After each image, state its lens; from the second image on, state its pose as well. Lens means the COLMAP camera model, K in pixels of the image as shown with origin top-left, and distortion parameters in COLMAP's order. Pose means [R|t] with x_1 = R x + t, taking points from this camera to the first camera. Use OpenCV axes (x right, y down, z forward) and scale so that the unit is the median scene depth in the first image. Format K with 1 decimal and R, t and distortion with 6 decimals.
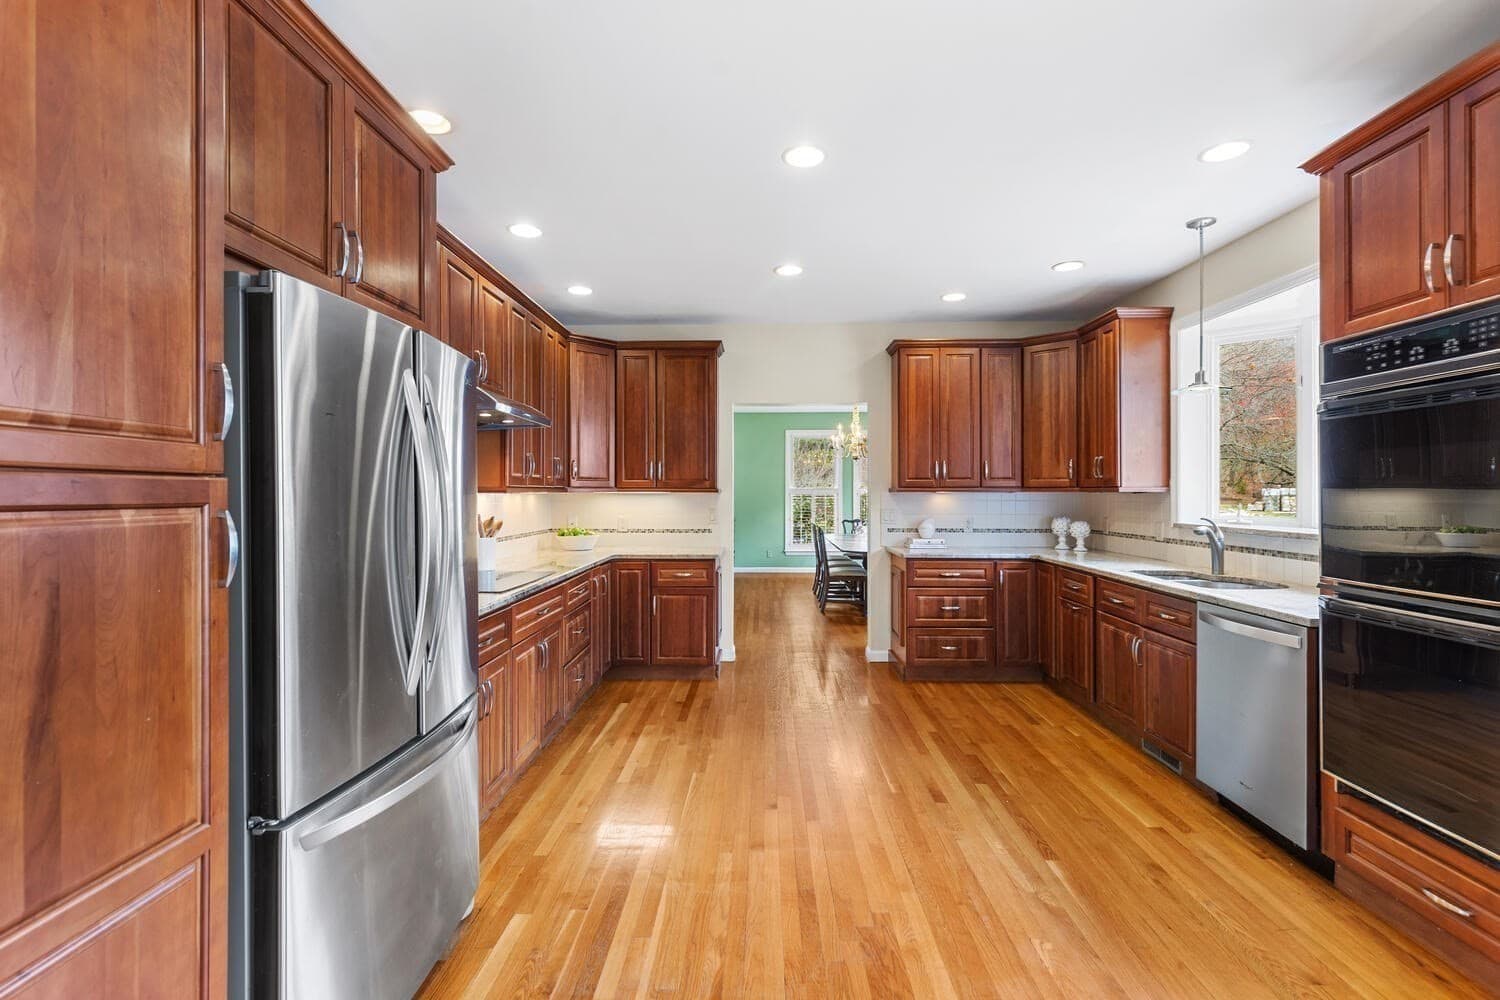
lens RADIAL K [[684.2, 0, 759.5], [0, 684.2, 492.3], [0, 0, 1]] dist [0.007522, -0.001480]
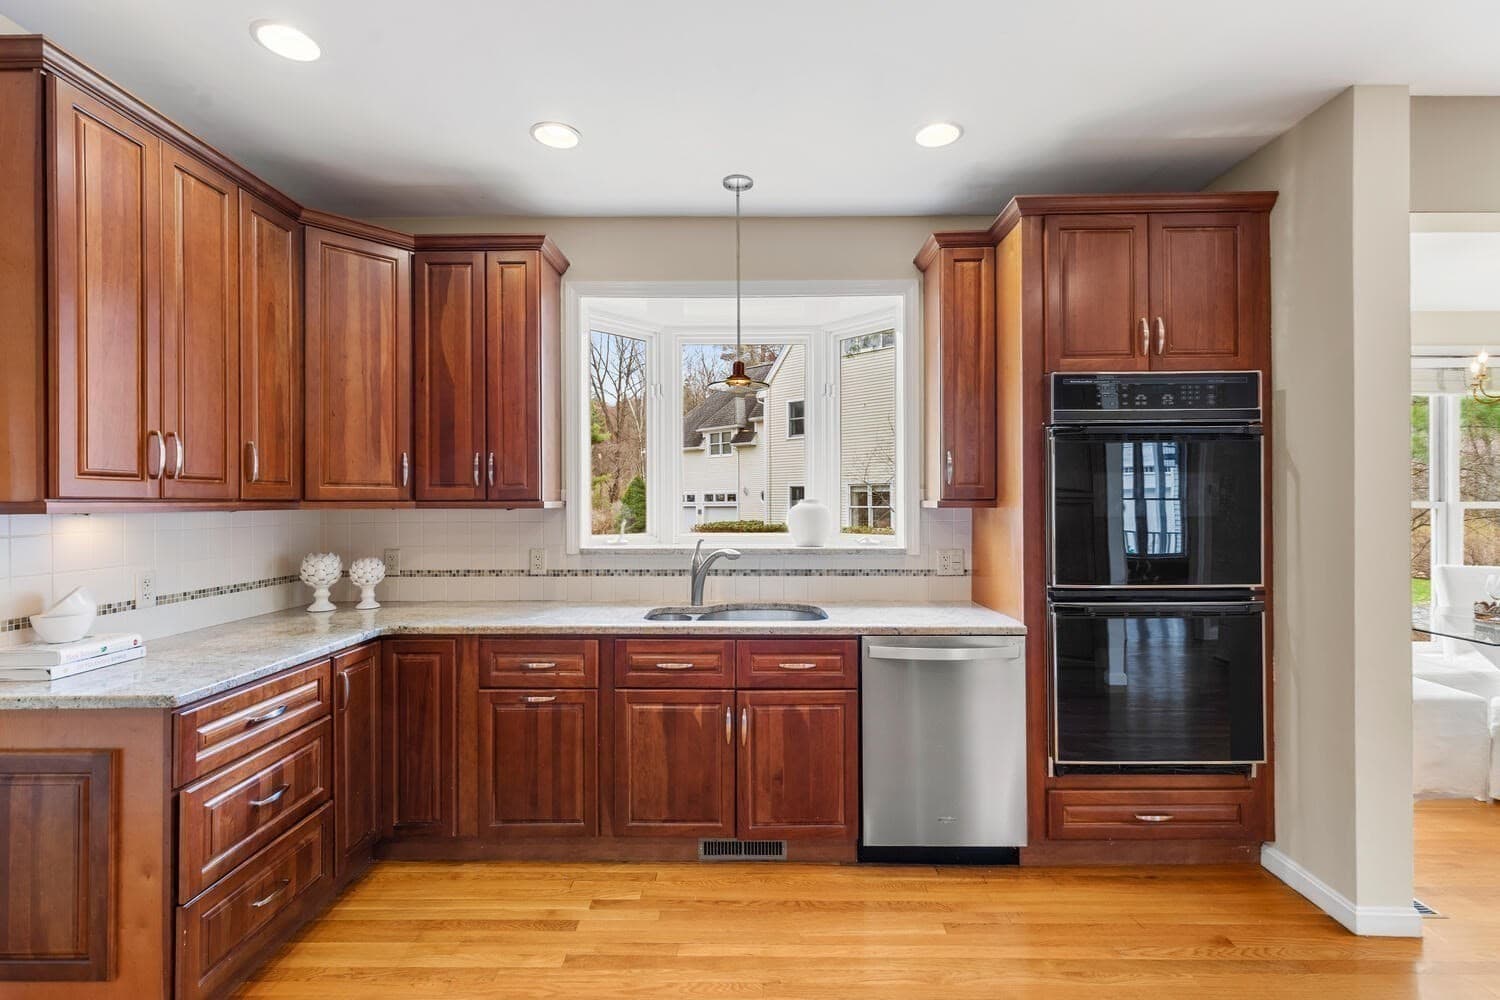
lens RADIAL K [[684.2, 0, 749.8], [0, 684.2, 501.0], [0, 0, 1]] dist [0.007522, -0.001480]
pose [[0.001499, 0.002731, 0.999995, -0.166785], [0.002172, 0.999994, -0.002734, -0.006156], [-0.999997, 0.002176, 0.001494, 0.902893]]
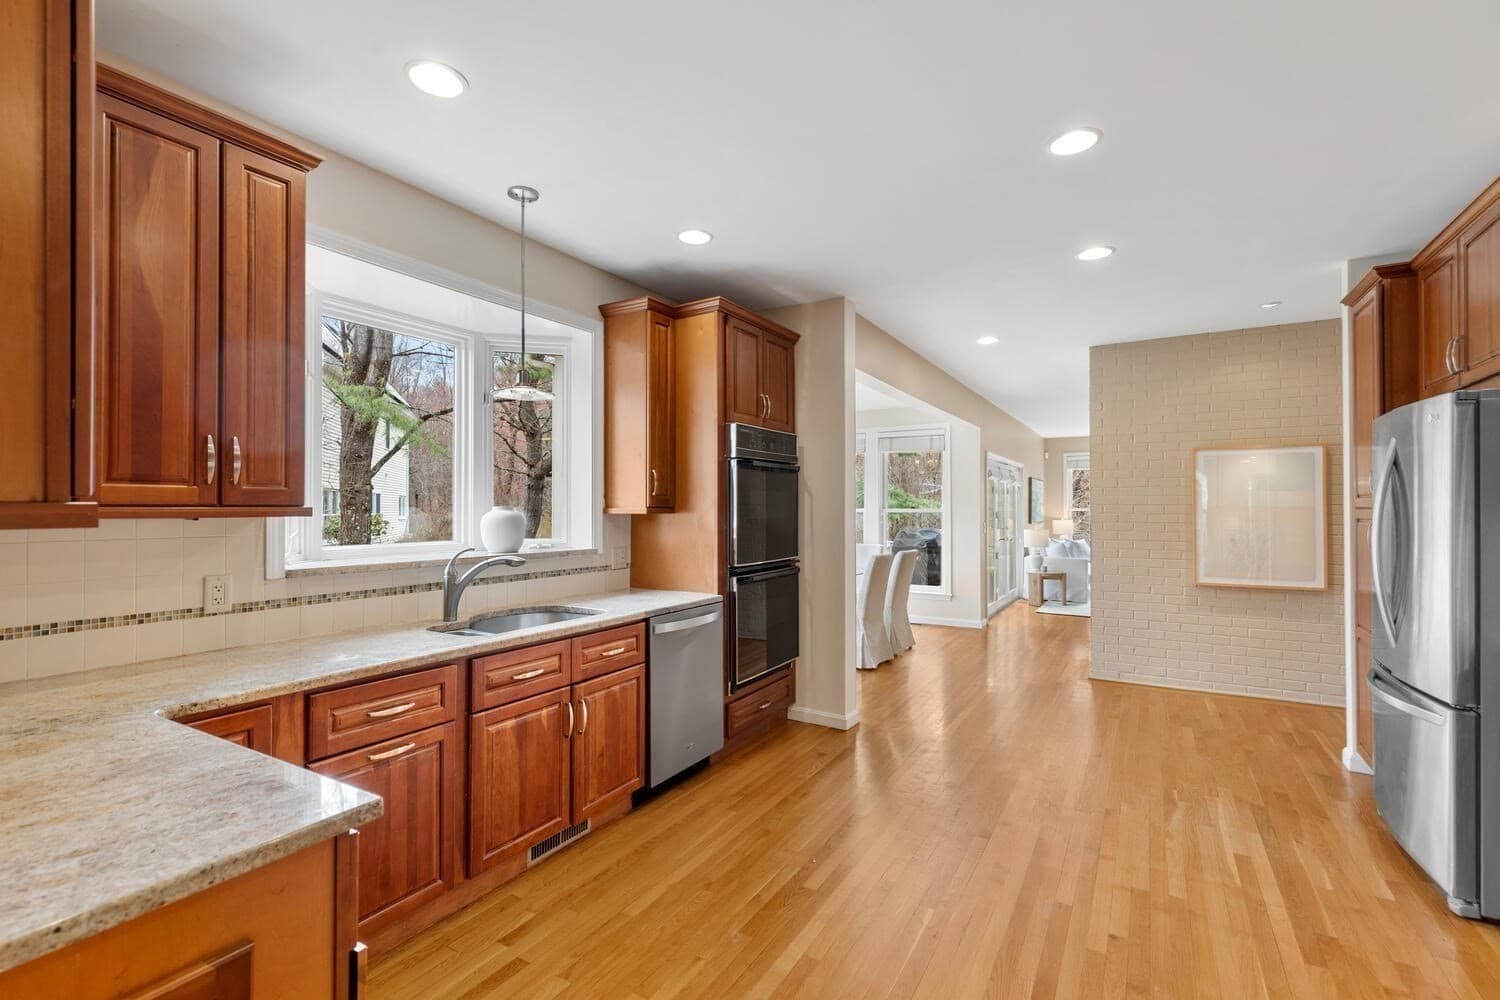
lens RADIAL K [[684.2, 0, 740.2], [0, 684.2, 500.0], [0, 0, 1]] dist [0.007522, -0.001480]
pose [[-0.863845, 0.007202, 0.503707, -0.006320], [0.001104, 0.999922, -0.012404, -0.007205], [-0.503757, -0.010159, -0.863786, 1.453931]]
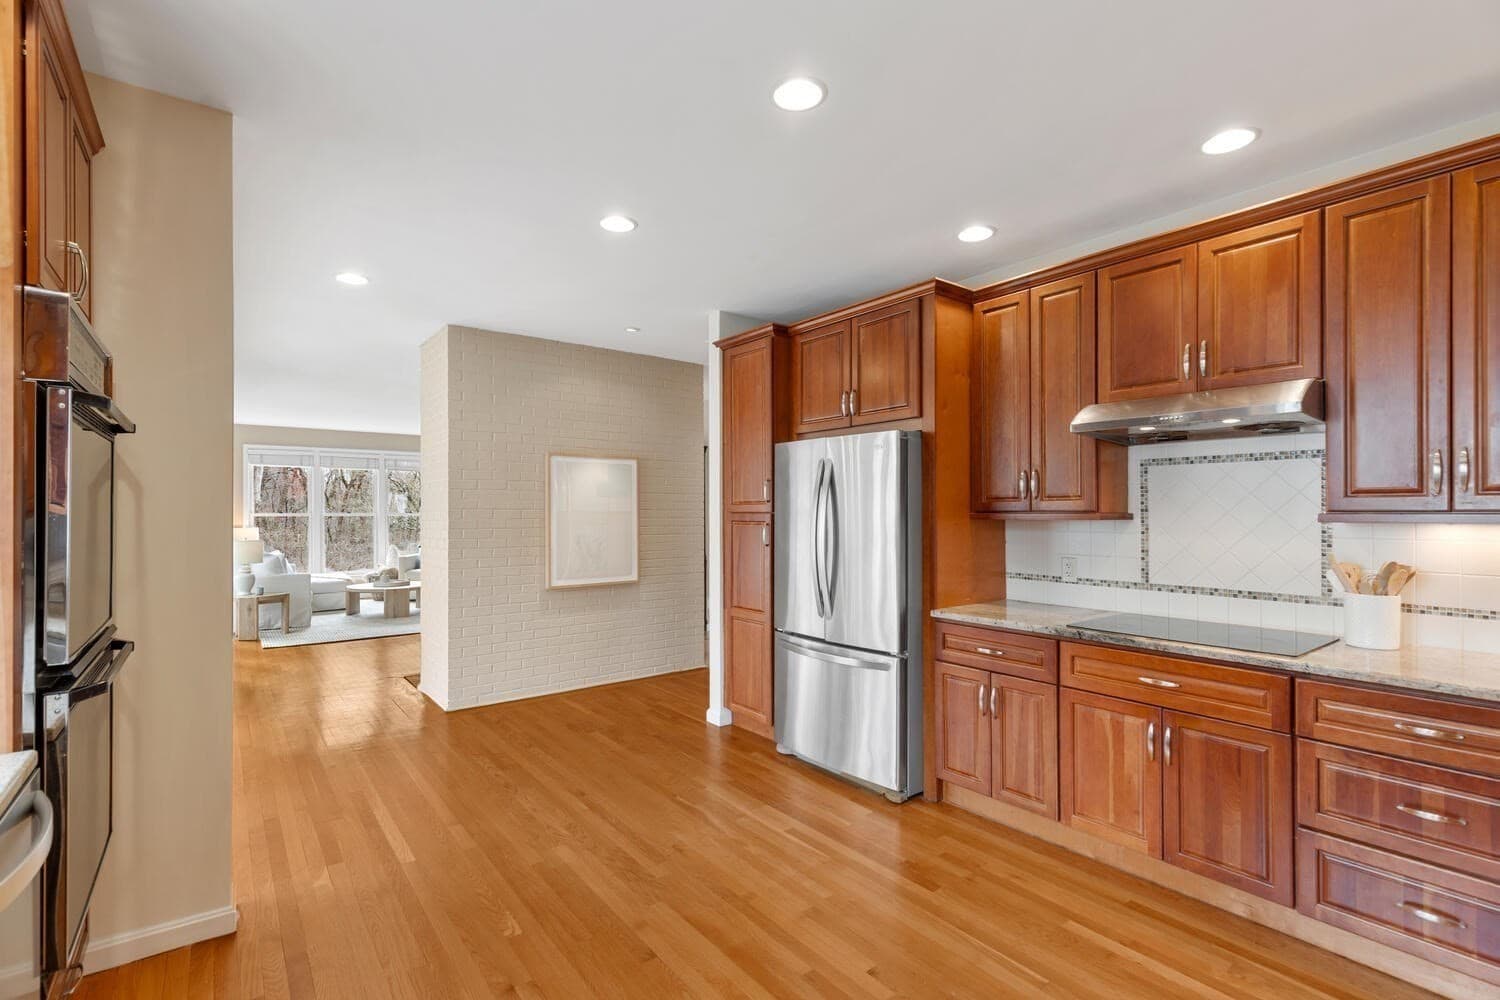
lens RADIAL K [[684.2, 0, 756.1], [0, 684.2, 508.9], [0, 0, 1]] dist [0.007522, -0.001480]
pose [[-0.772276, -0.003109, -0.635279, 0.439906], [0.000068, 0.999988, -0.004976, -0.007844], [0.635287, -0.003886, -0.772267, 1.145388]]
